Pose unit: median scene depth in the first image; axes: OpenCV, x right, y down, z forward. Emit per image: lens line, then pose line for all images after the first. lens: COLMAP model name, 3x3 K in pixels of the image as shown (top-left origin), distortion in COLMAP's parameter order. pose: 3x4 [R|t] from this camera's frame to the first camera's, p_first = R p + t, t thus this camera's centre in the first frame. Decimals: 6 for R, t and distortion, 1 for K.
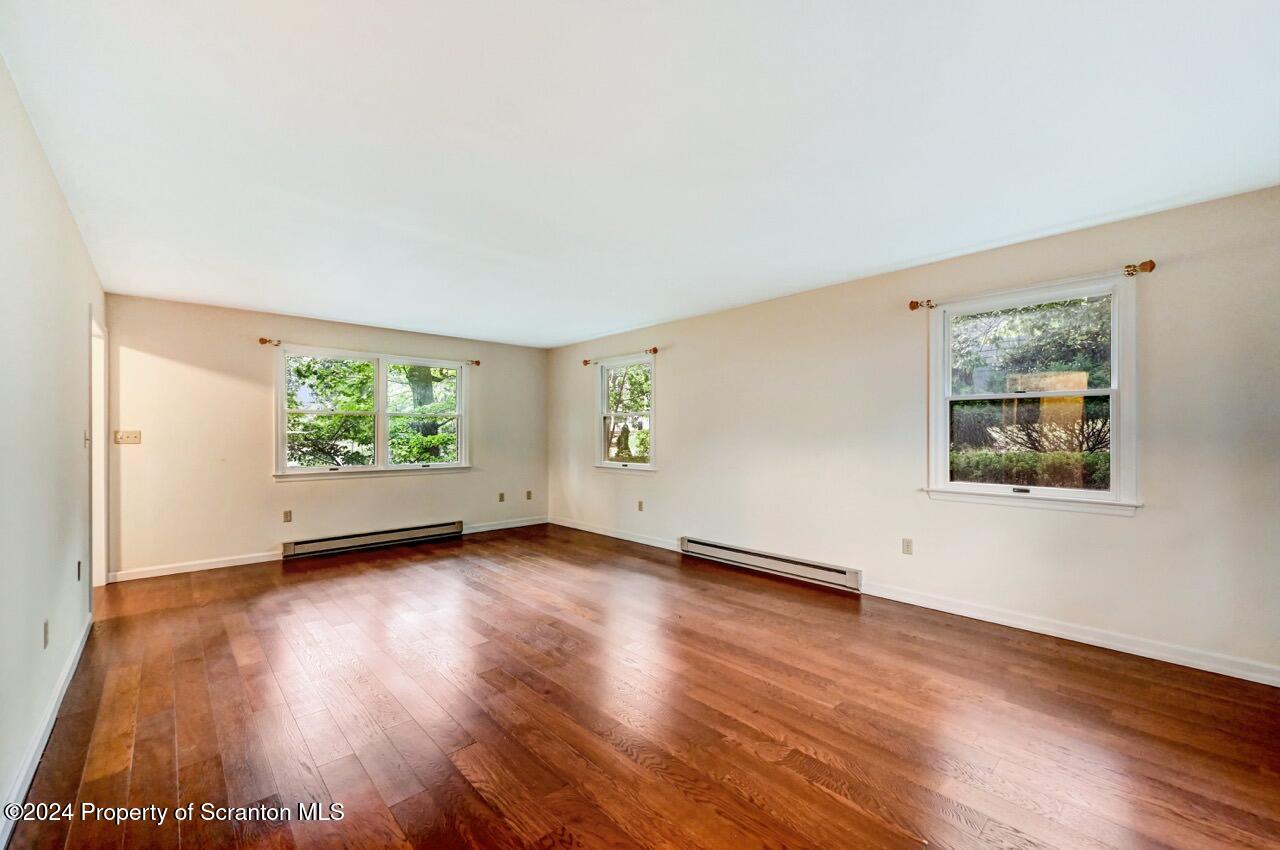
lens RADIAL K [[516.5, 0, 639.4], [0, 516.5, 433.1], [0, 0, 1]] dist [0.000617, -0.000026]
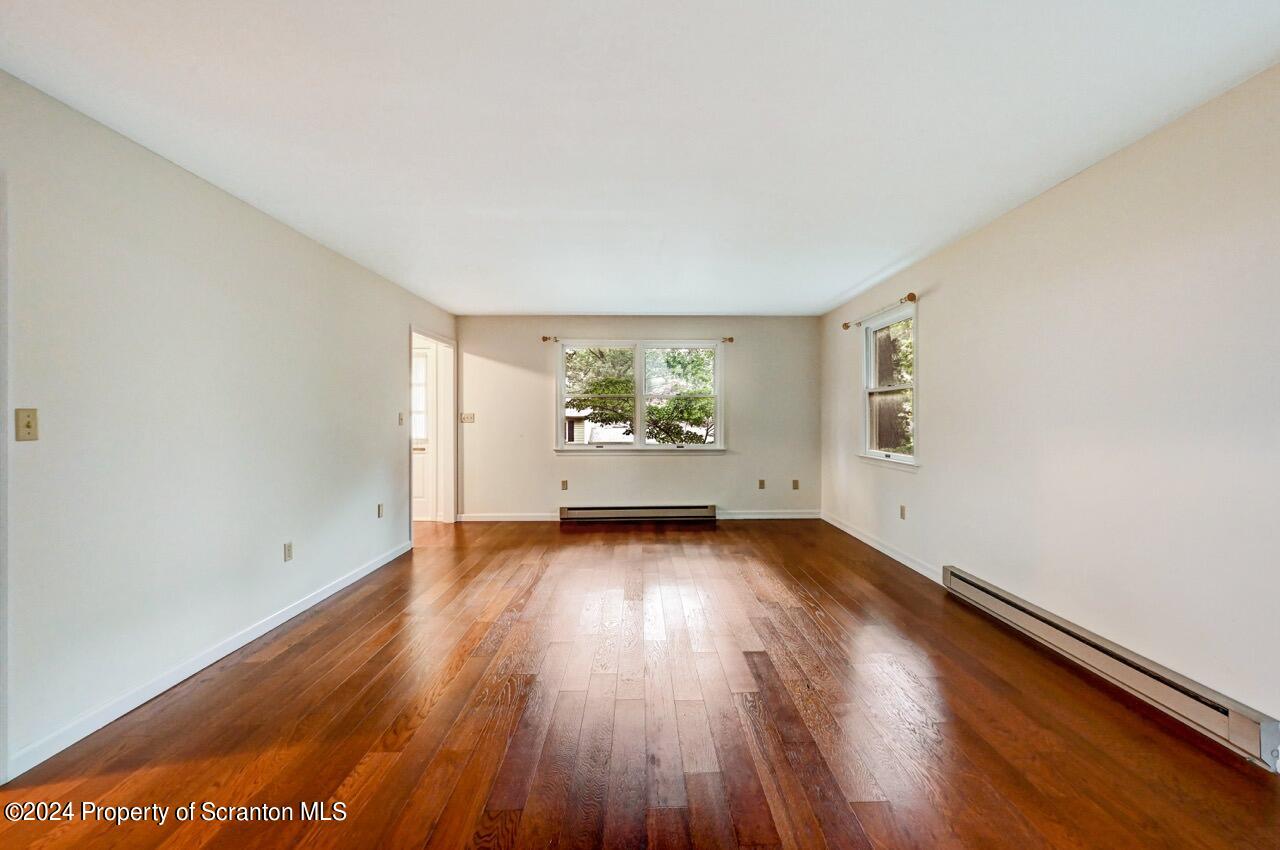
lens RADIAL K [[517.1, 0, 642.3], [0, 517.1, 415.6], [0, 0, 1]] dist [0.001163, 0.000263]
pose [[0.750257, -0.002224, -0.661143, 0.210621], [0.003383, 0.999994, 0.000475, 0.001841], [0.661138, -0.002593, 0.750260, 0.205920]]
